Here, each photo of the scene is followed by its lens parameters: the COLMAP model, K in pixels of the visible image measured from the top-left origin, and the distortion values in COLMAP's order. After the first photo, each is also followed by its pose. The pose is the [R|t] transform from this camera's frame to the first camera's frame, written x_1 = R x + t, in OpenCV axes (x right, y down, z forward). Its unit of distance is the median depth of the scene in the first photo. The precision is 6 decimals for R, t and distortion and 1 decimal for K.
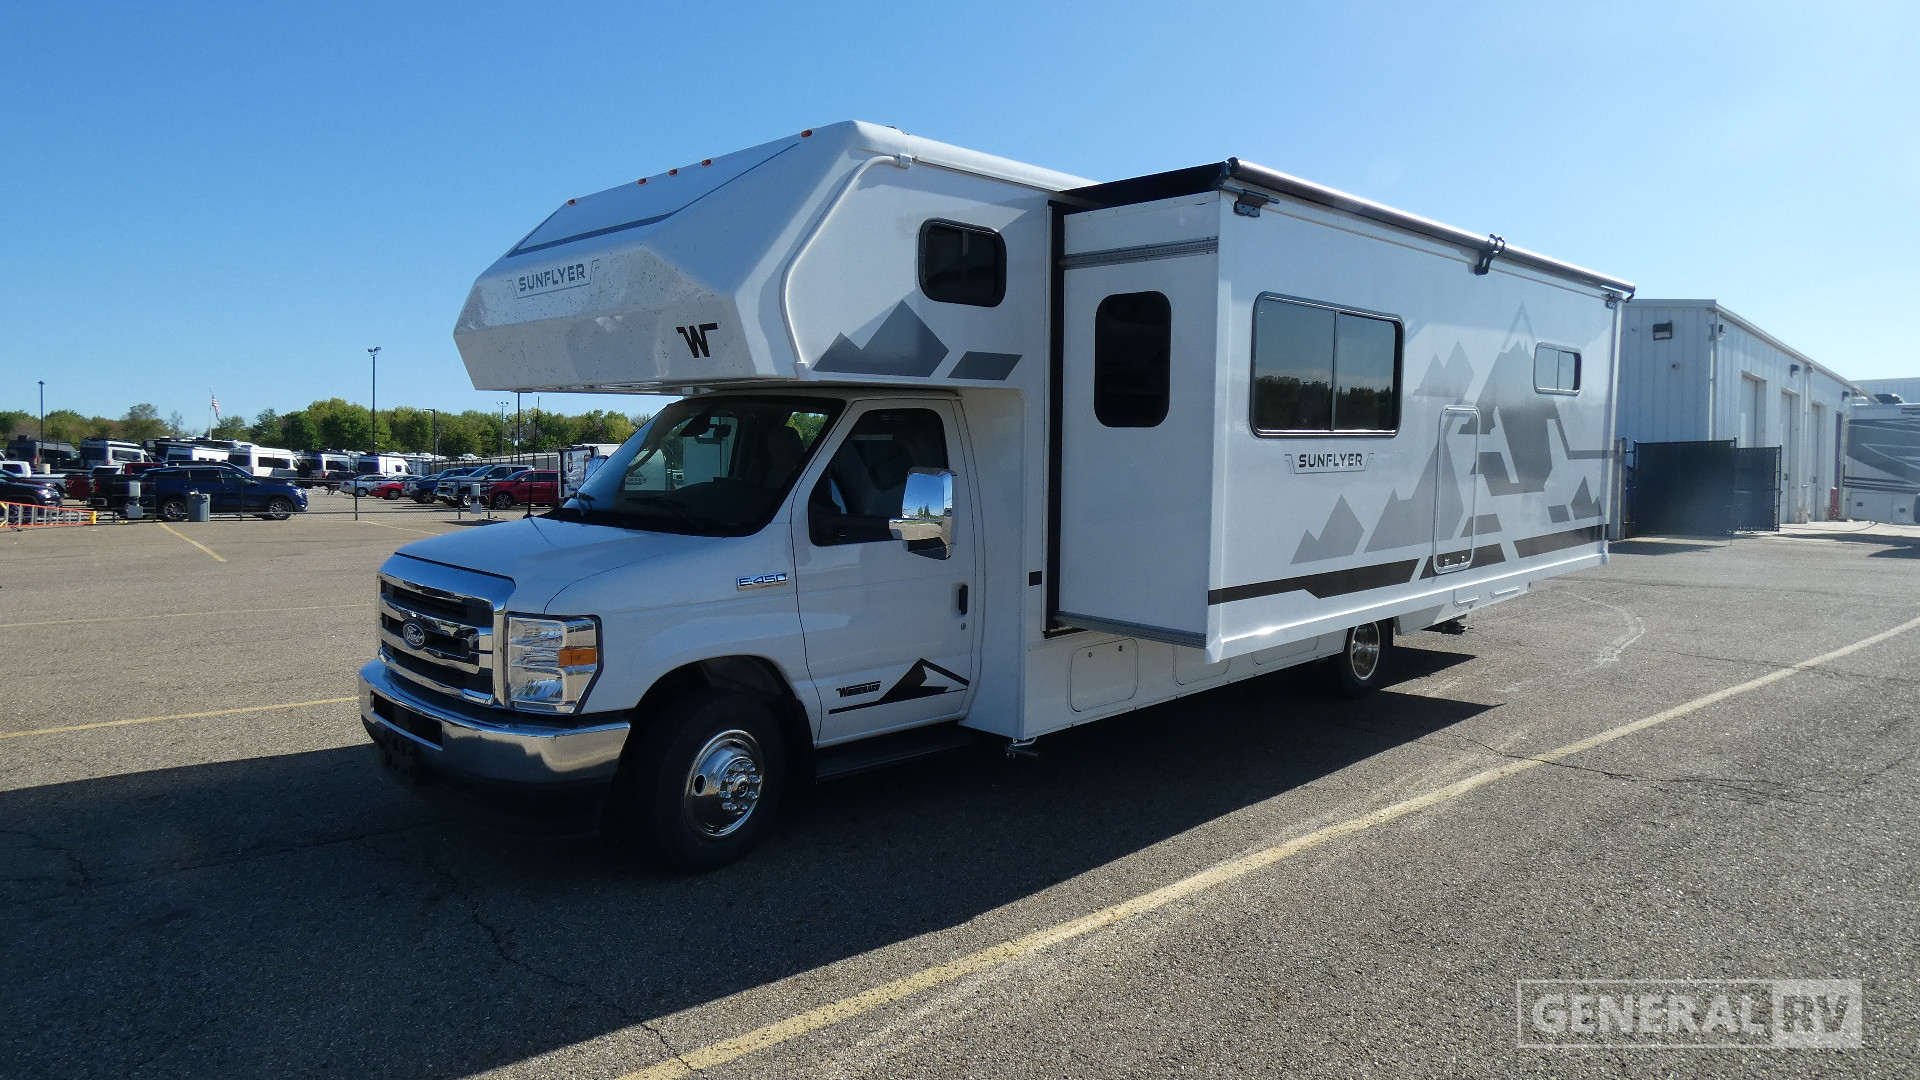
lens RADIAL K [[1155.6, 0, 960.7], [0, 1155.6, 542.2], [0, 0, 1]] dist [0.006430, 0.000786]
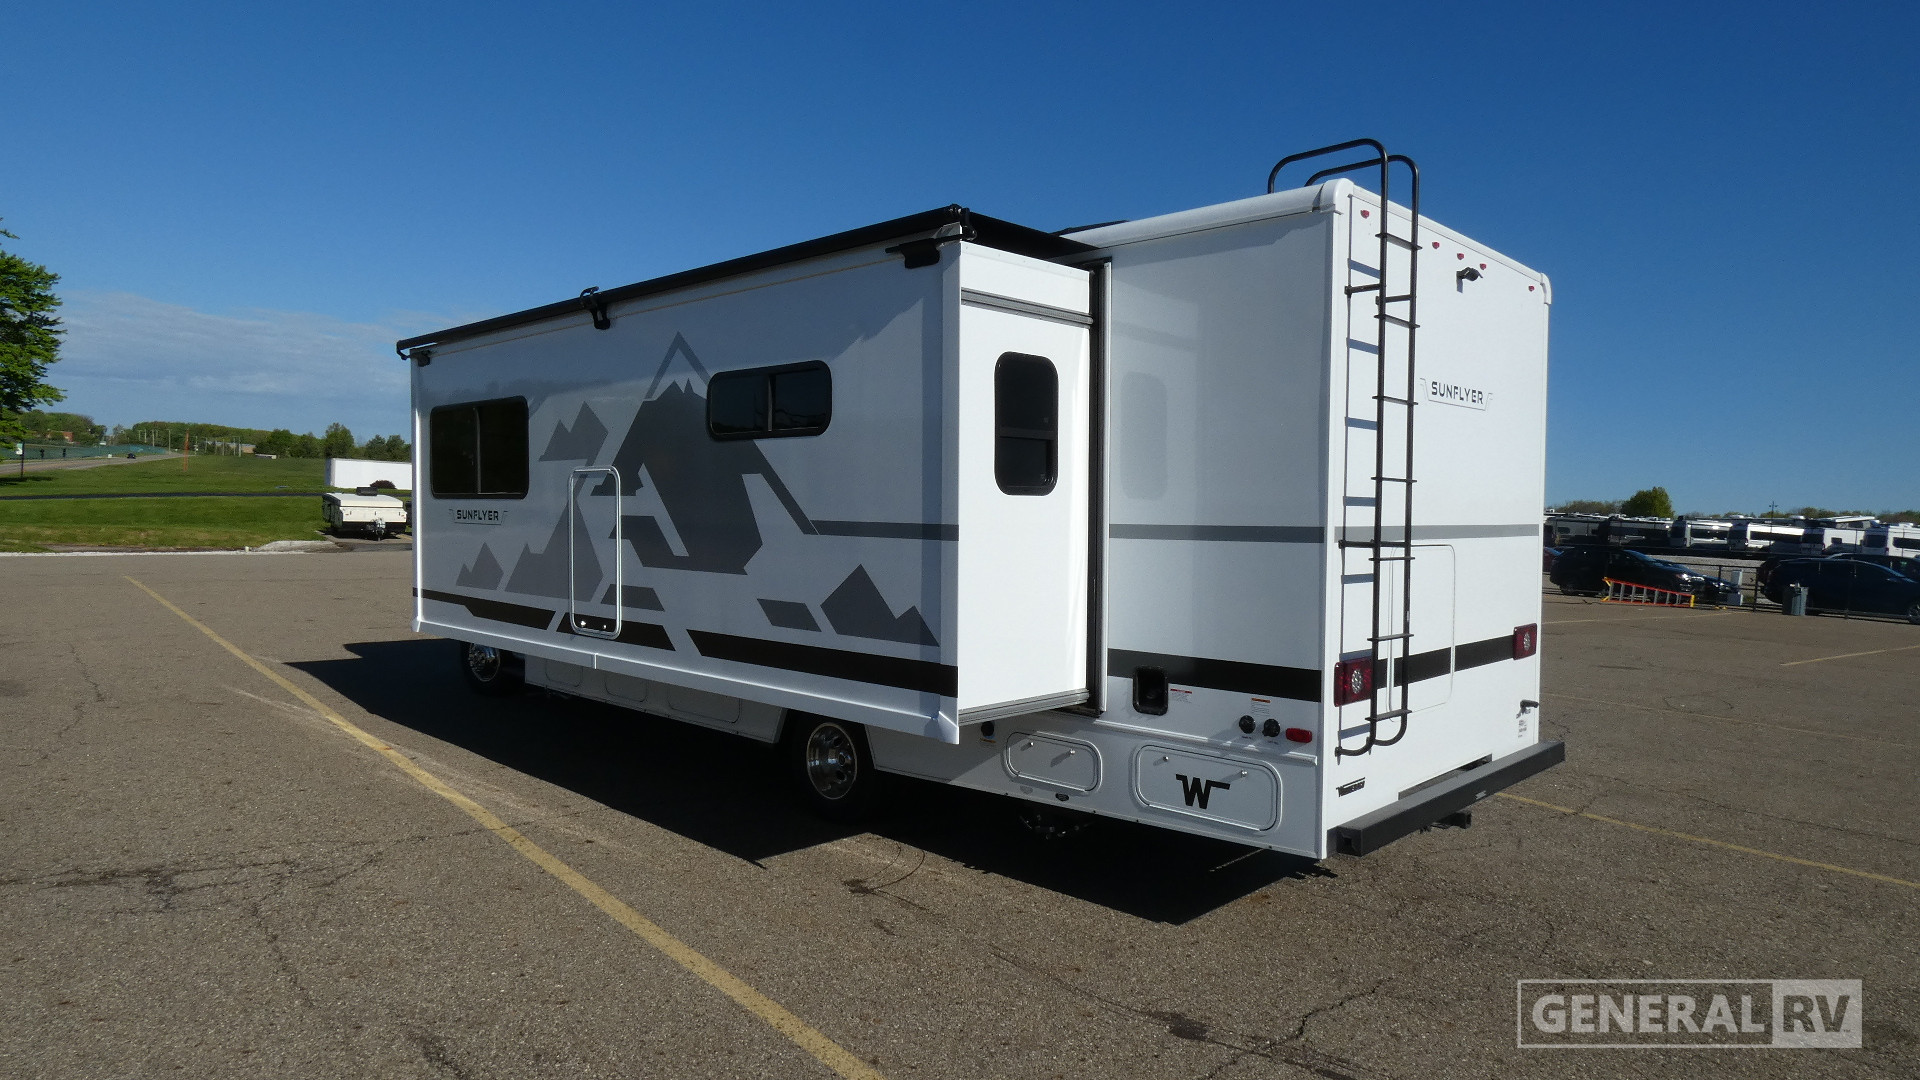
lens RADIAL K [[1155.6, 0, 964.0], [0, 1155.6, 535.4], [0, 0, 1]] dist [0.006430, 0.000786]
pose [[0.012304, 0.025887, -0.999589, 1.433640], [-0.101241, 0.994560, 0.024511, -0.117108], [0.994786, 0.100898, 0.014858, 1.320748]]
